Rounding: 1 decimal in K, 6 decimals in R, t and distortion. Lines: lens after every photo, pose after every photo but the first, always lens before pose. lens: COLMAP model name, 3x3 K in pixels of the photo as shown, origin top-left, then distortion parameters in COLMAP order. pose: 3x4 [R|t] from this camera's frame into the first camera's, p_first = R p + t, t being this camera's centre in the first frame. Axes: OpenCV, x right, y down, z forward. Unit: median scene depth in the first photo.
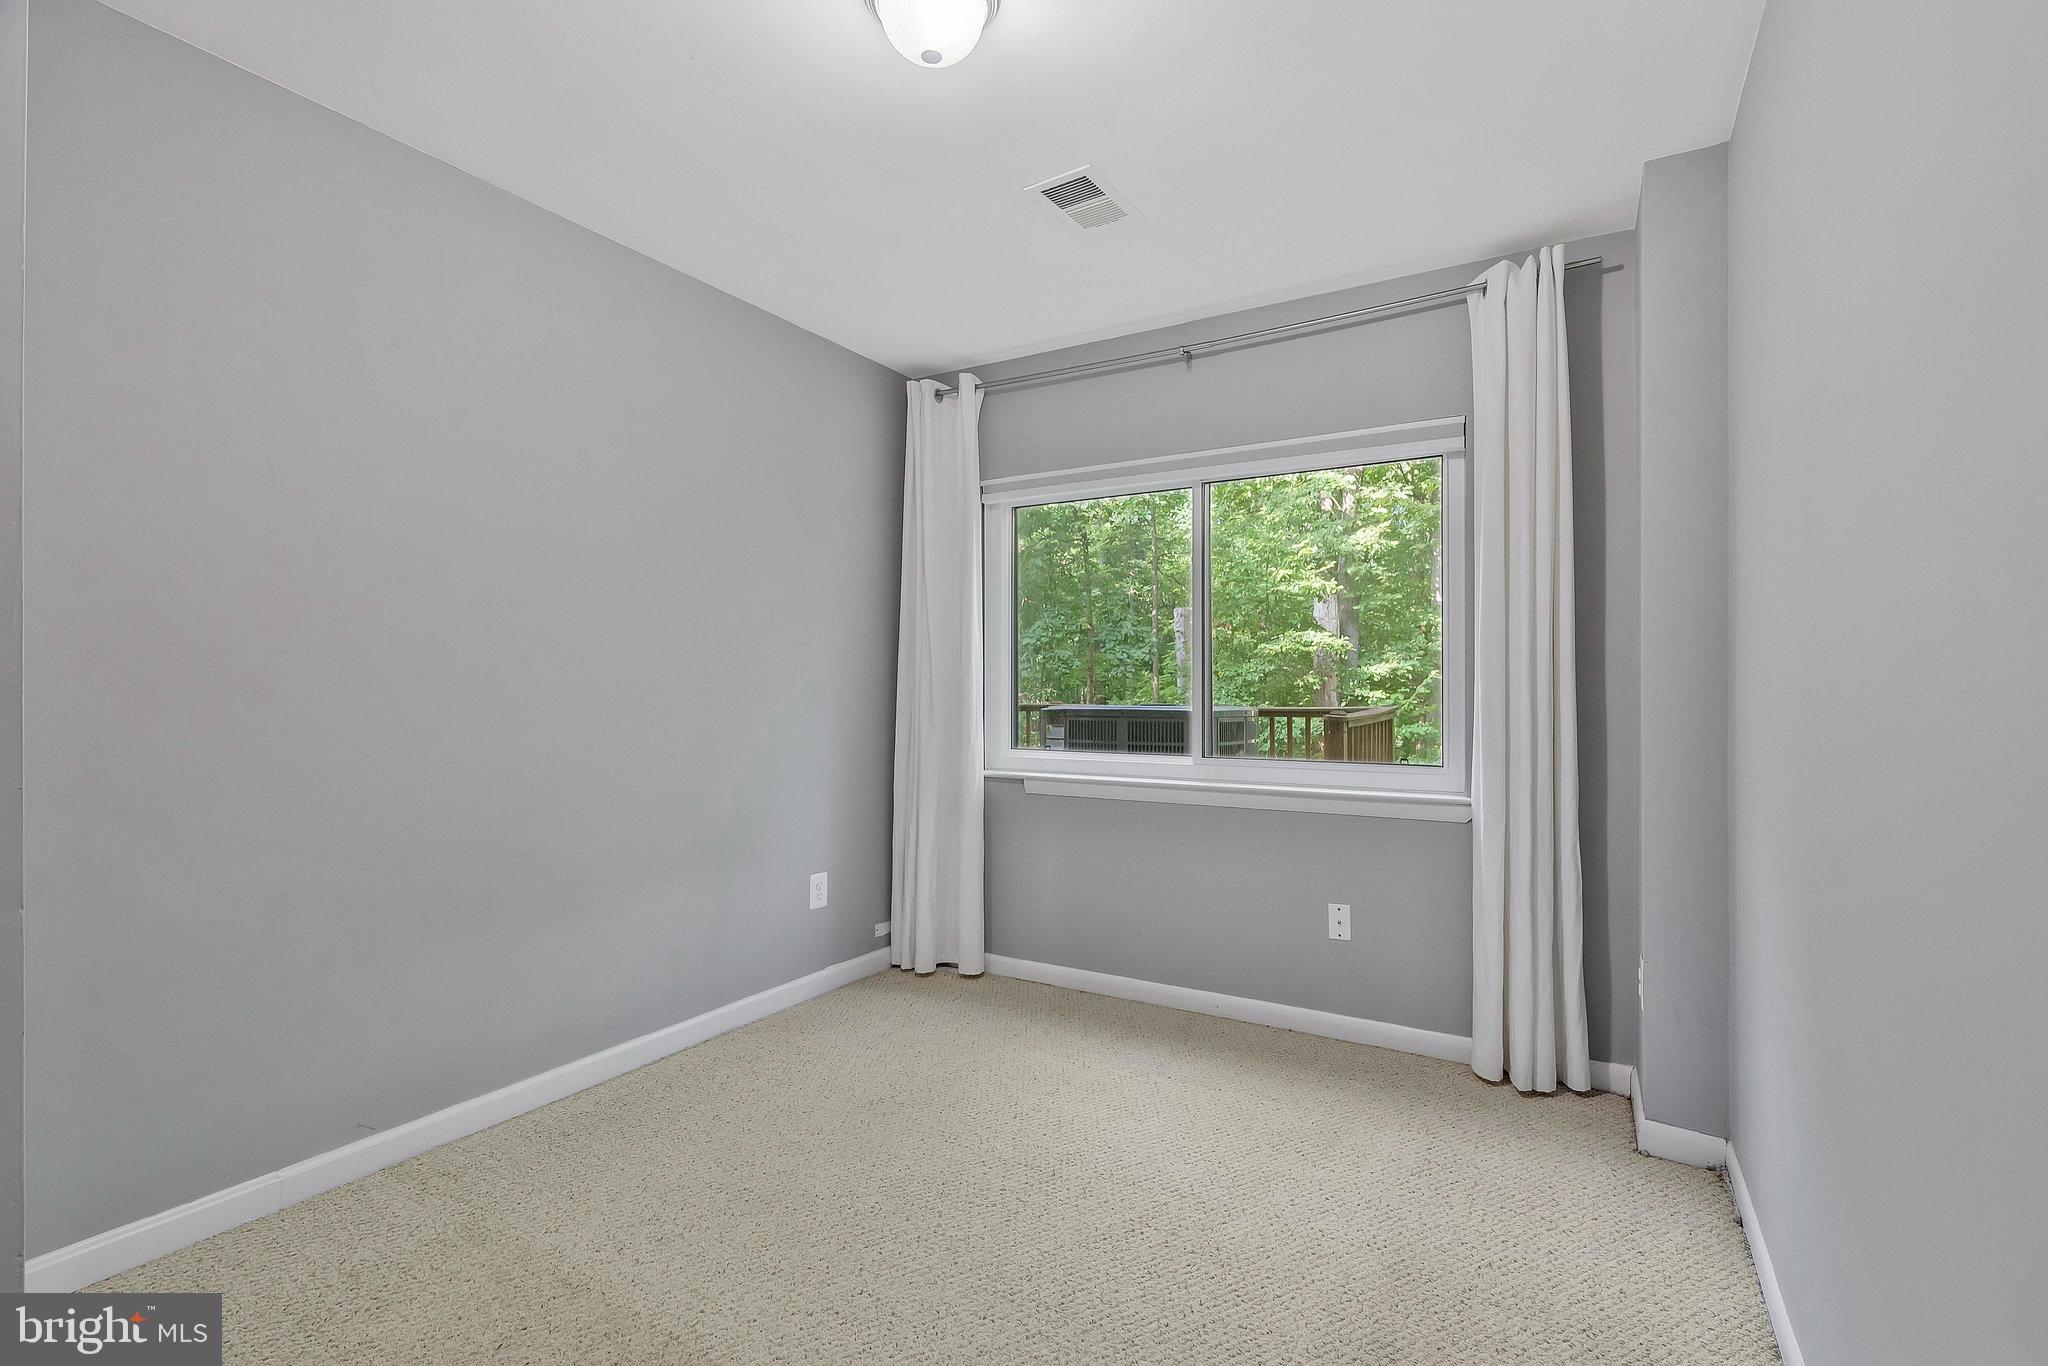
lens RADIAL K [[940.0, 0, 1031.1], [0, 940.0, 684.2], [0, 0, 1]] dist [0.003427, 0.000459]
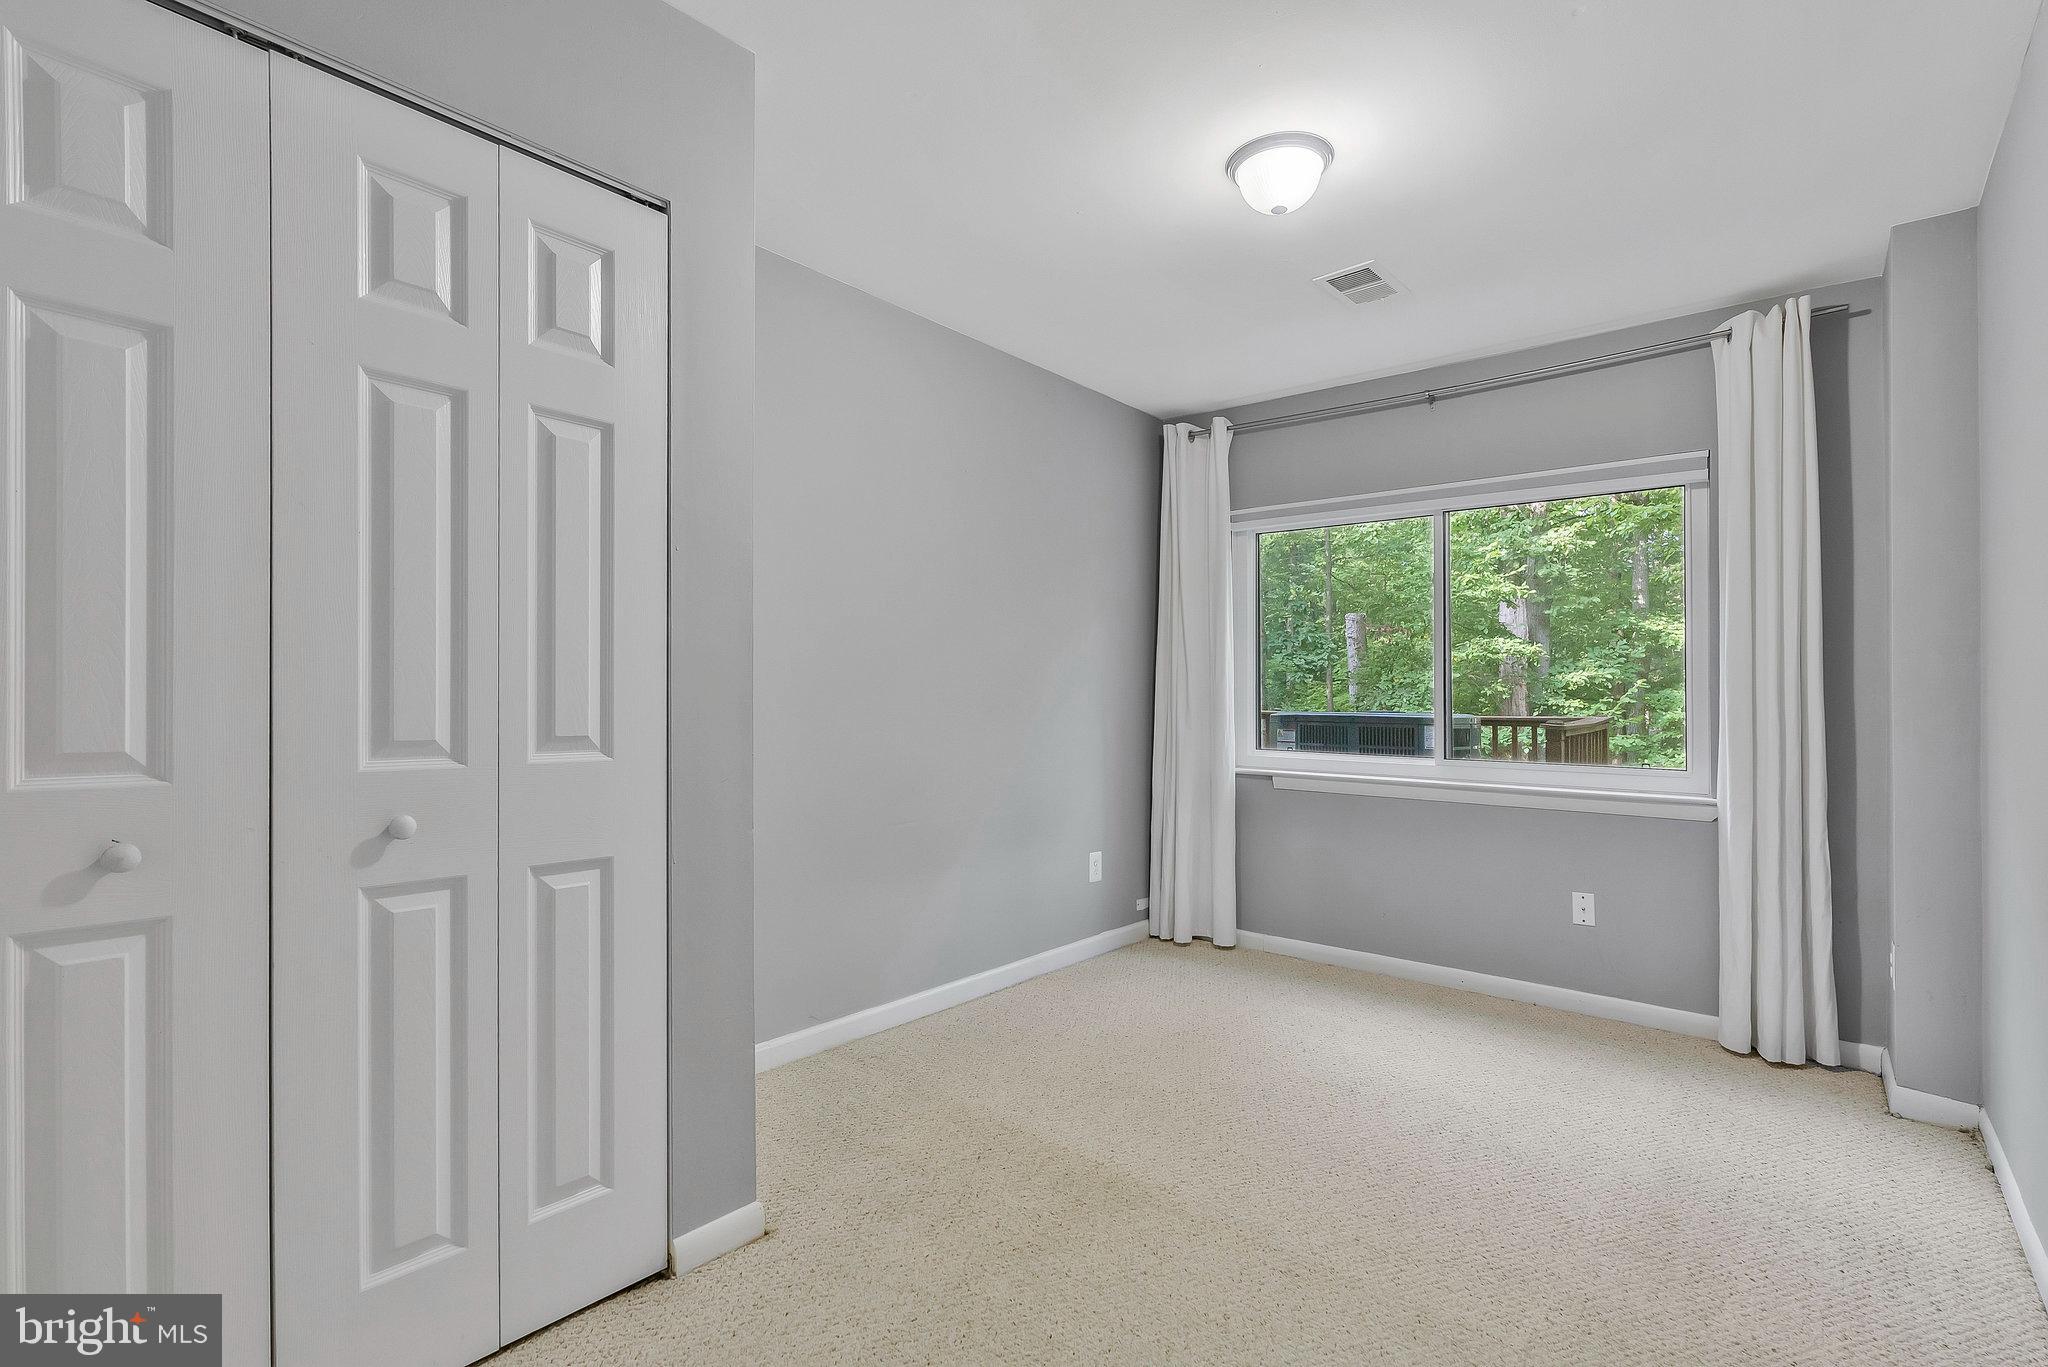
lens RADIAL K [[955.5, 0, 1026.1], [0, 955.5, 676.6], [0, 0, 1]] dist [-0.001786, 0.001400]
pose [[0.987228, 0.005910, -0.159204, -0.127082], [-0.008130, 0.999879, -0.013297, 0.000378], [0.159106, 0.014421, 0.987156, -0.193159]]
